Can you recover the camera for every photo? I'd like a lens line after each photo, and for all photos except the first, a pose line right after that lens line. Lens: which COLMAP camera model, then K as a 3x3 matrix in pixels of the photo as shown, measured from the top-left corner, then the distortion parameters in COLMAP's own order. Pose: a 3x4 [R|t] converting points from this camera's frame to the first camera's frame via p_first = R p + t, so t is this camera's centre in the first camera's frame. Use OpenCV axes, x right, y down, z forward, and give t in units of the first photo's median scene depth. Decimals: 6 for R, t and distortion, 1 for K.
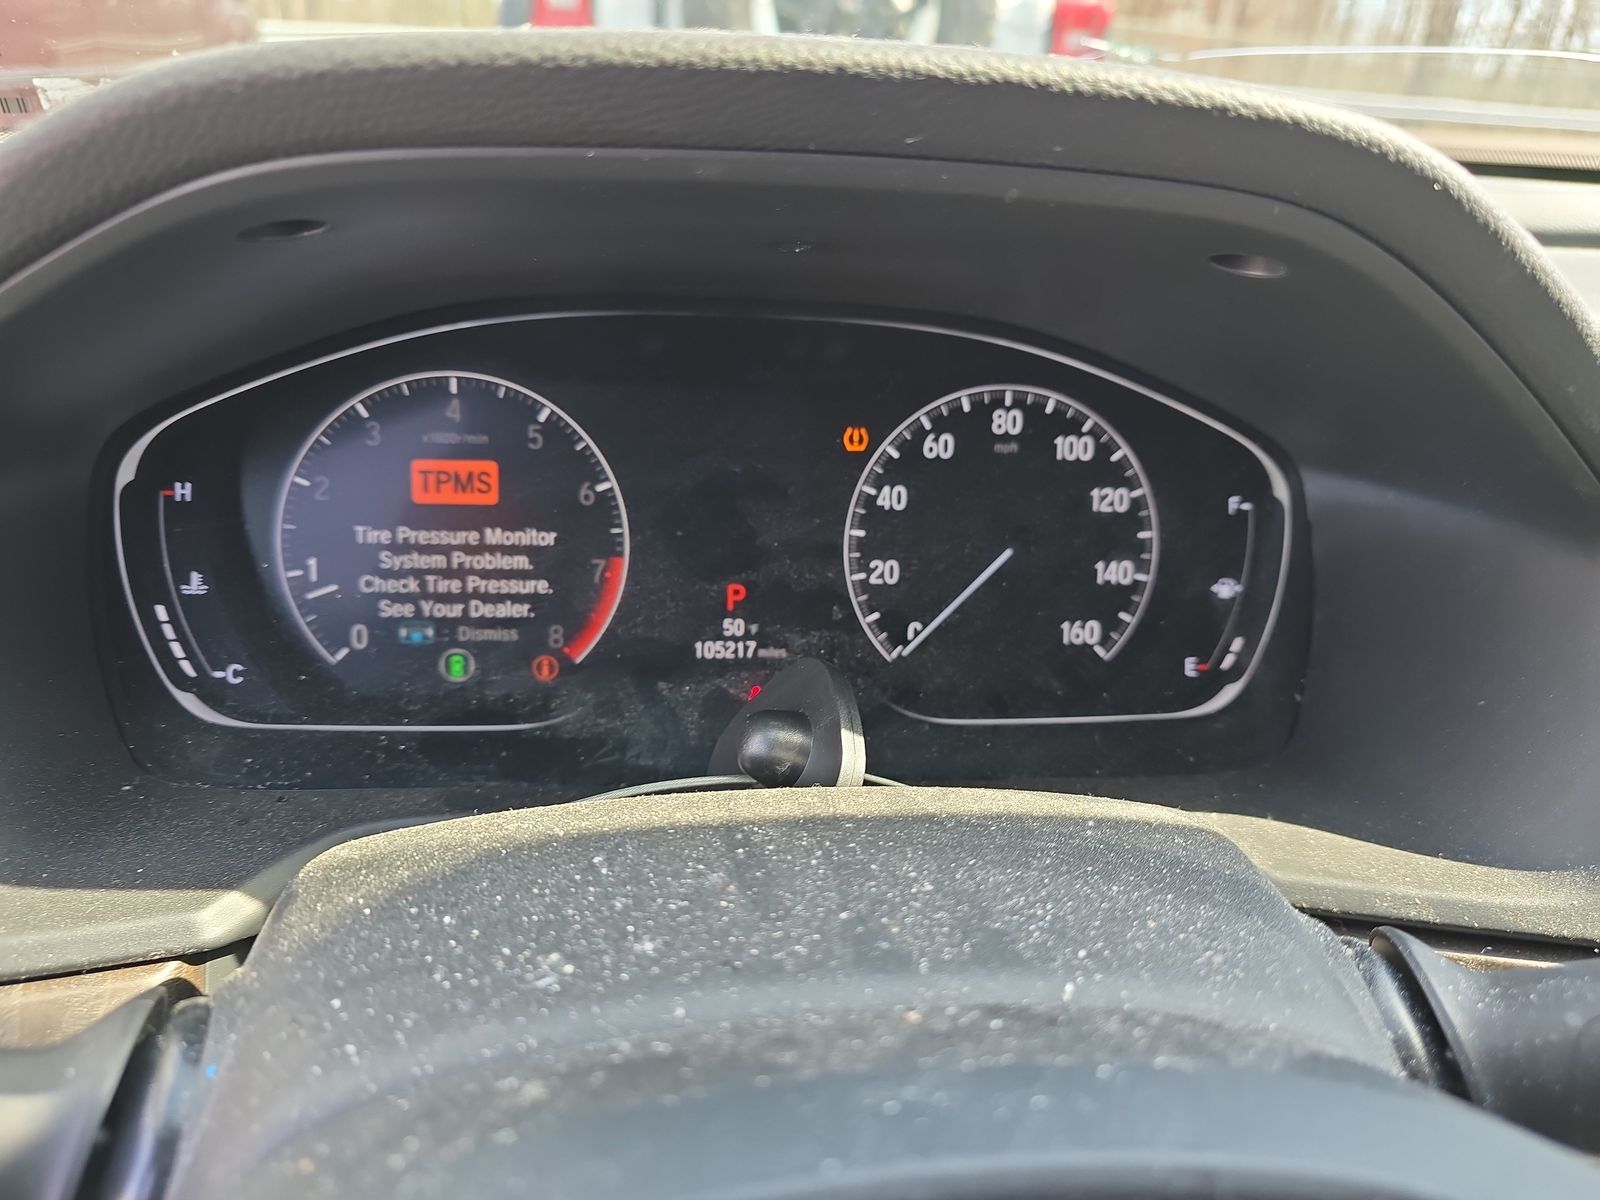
lens RADIAL K [[1095.2, 0, 804.8], [0, 1095.2, 600.0], [0, 0, 1]] dist [0.044999, -0.010640]
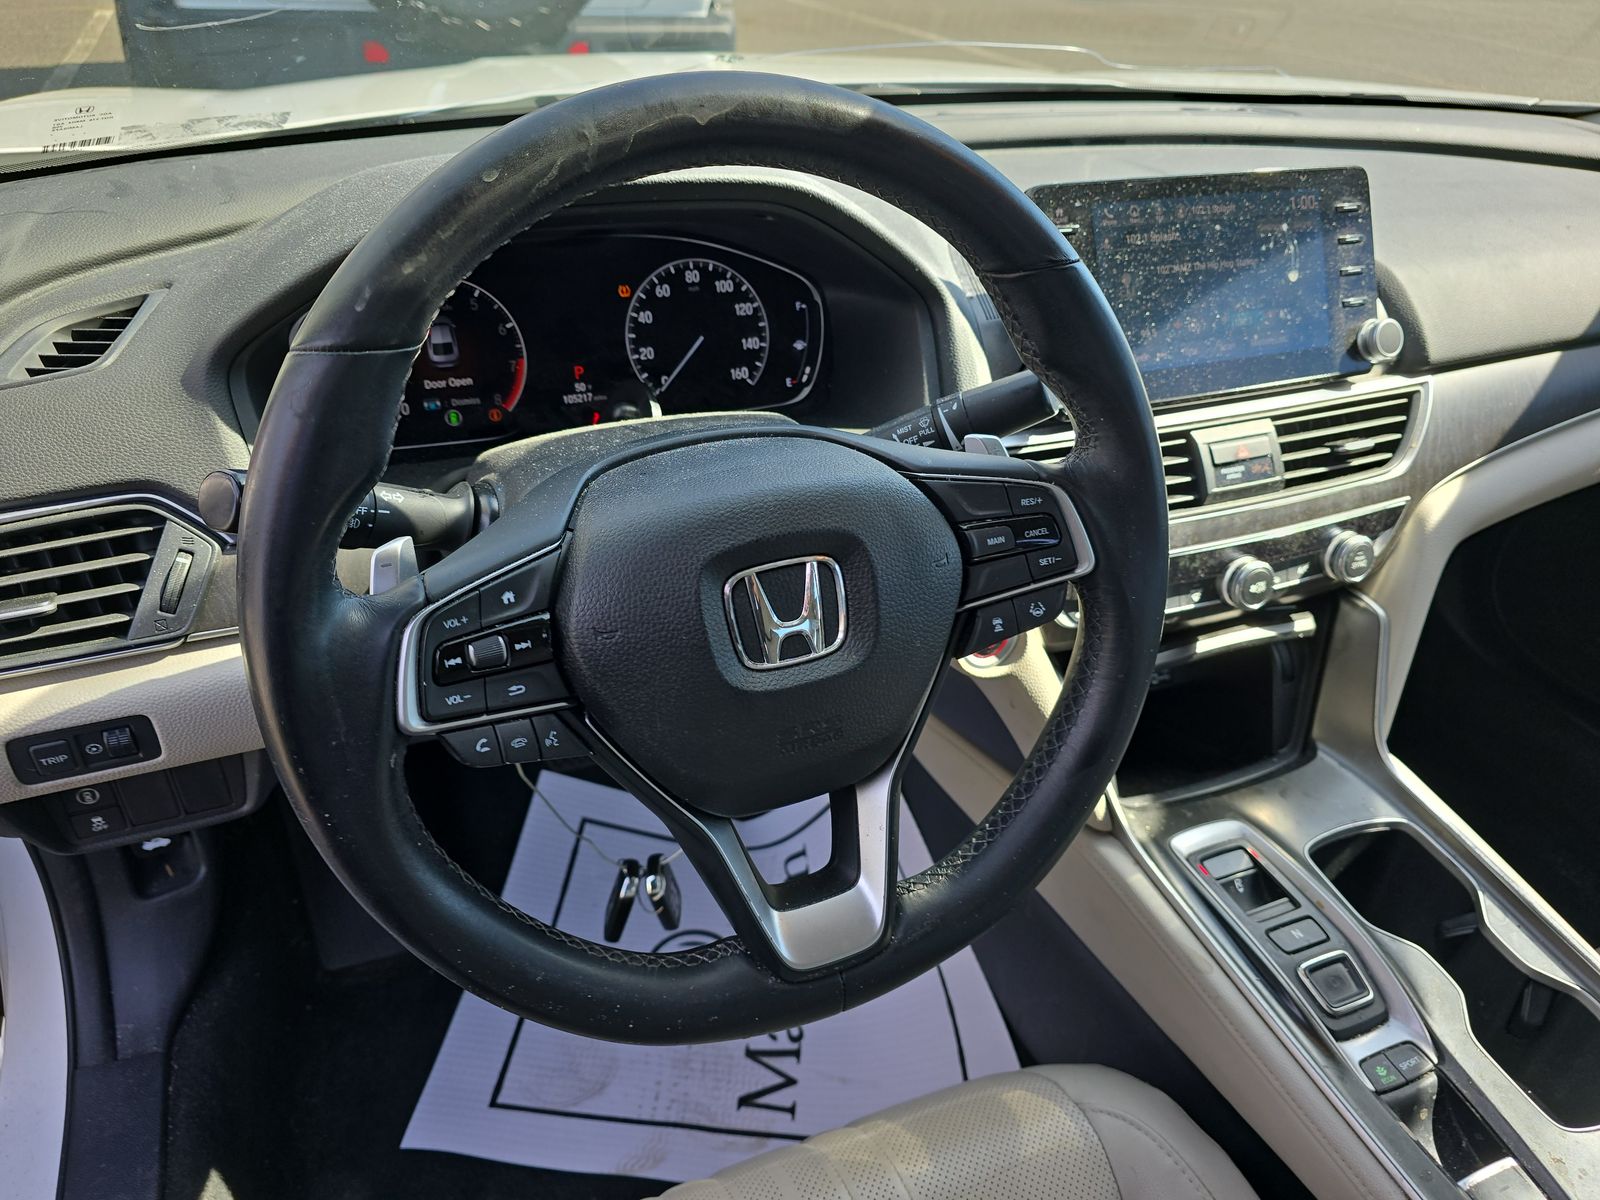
lens RADIAL K [[1095.2, 0, 801.7], [0, 1095.2, 597.4], [0, 0, 1]] dist [0.044999, -0.010640]
pose [[0.956595, -0.162871, 0.241658, -0.235809], [0.130035, 0.980671, 0.146205, 0.169047], [-0.260799, -0.108435, 0.959284, -1.202216]]
